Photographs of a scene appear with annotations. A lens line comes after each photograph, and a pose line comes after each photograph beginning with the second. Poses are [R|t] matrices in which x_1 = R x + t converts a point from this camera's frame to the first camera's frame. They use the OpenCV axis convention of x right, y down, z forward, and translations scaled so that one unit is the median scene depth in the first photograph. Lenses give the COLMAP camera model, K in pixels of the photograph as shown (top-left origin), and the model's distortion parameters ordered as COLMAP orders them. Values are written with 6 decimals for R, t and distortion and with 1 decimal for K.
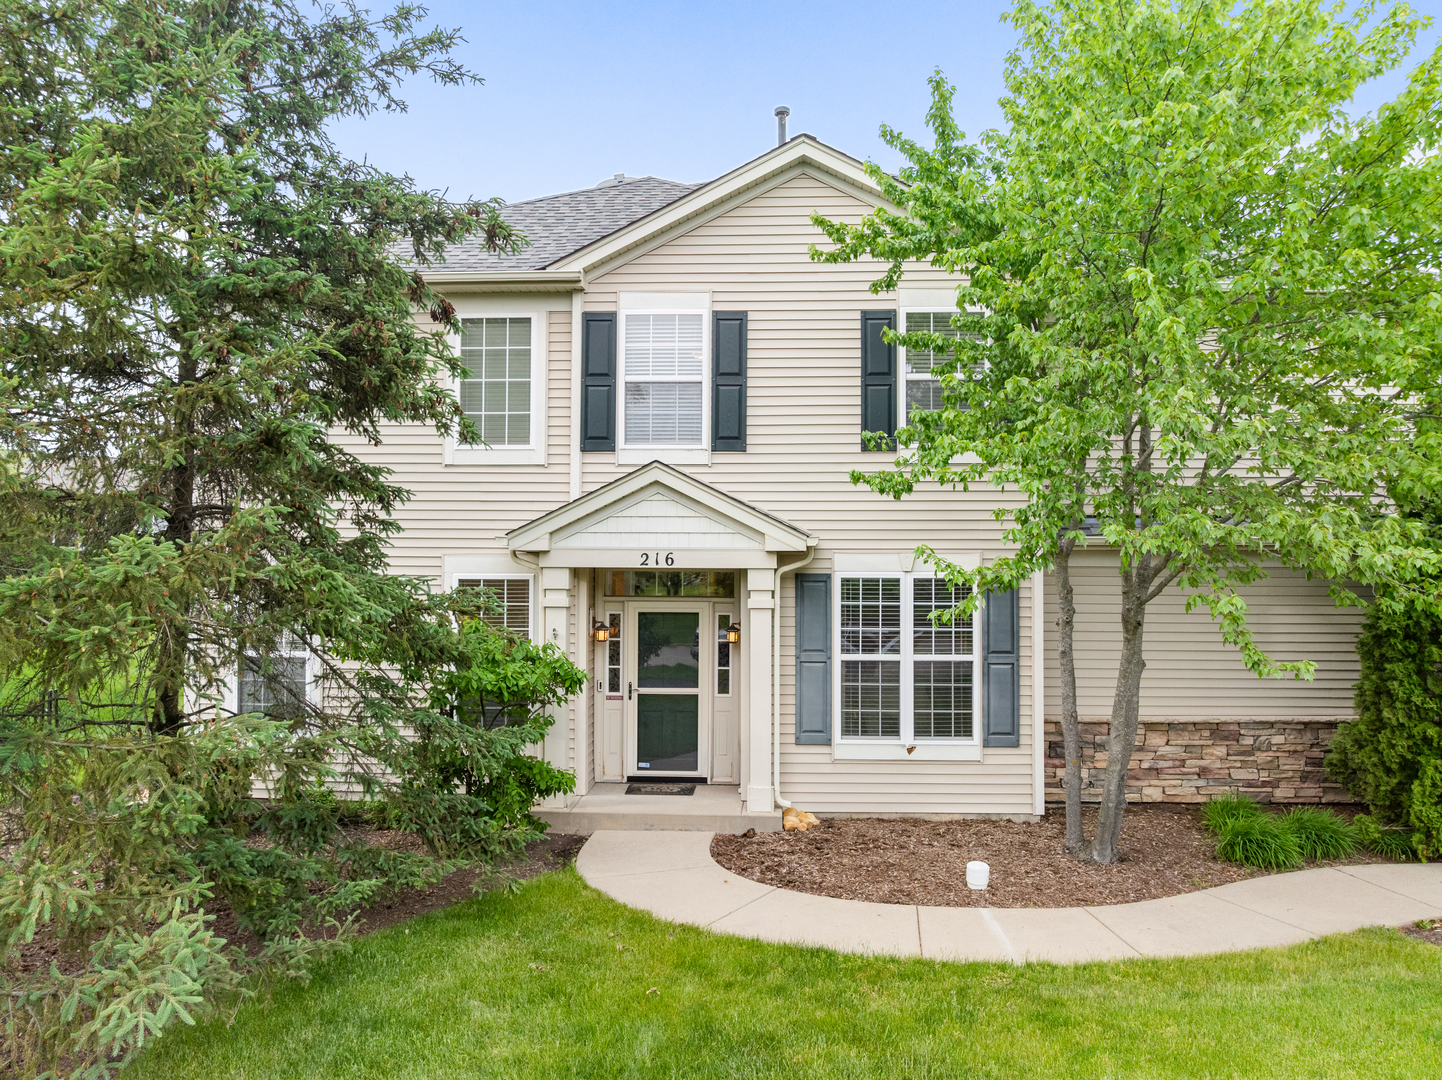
lens RADIAL K [[1054.9, 0, 724.7], [0, 1054.9, 530.6], [0, 0, 1]] dist [-0.056510, 0.031902]
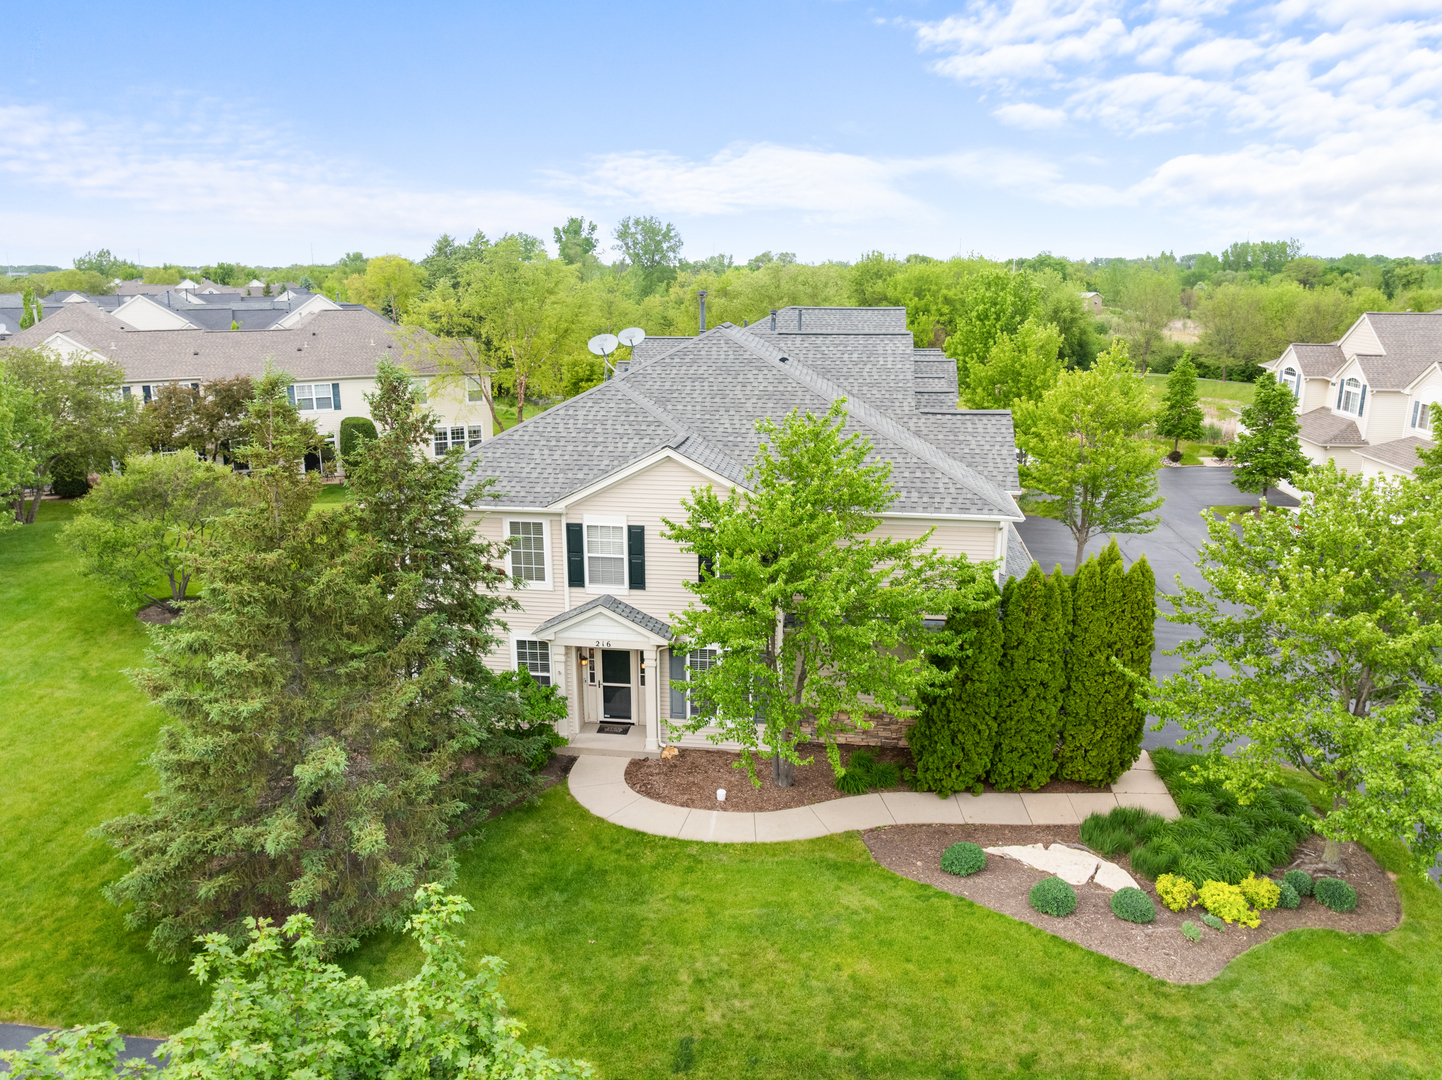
lens RADIAL K [[1054.9, 0, 718.7], [0, 1054.9, 547.3], [0, 0, 1]] dist [-0.056510, 0.031902]
pose [[0.996077, 0.018383, -0.086558, 0.350138], [0.007804, 0.956120, 0.292870, -0.778702], [0.088144, -0.292397, 0.952226, -0.982438]]
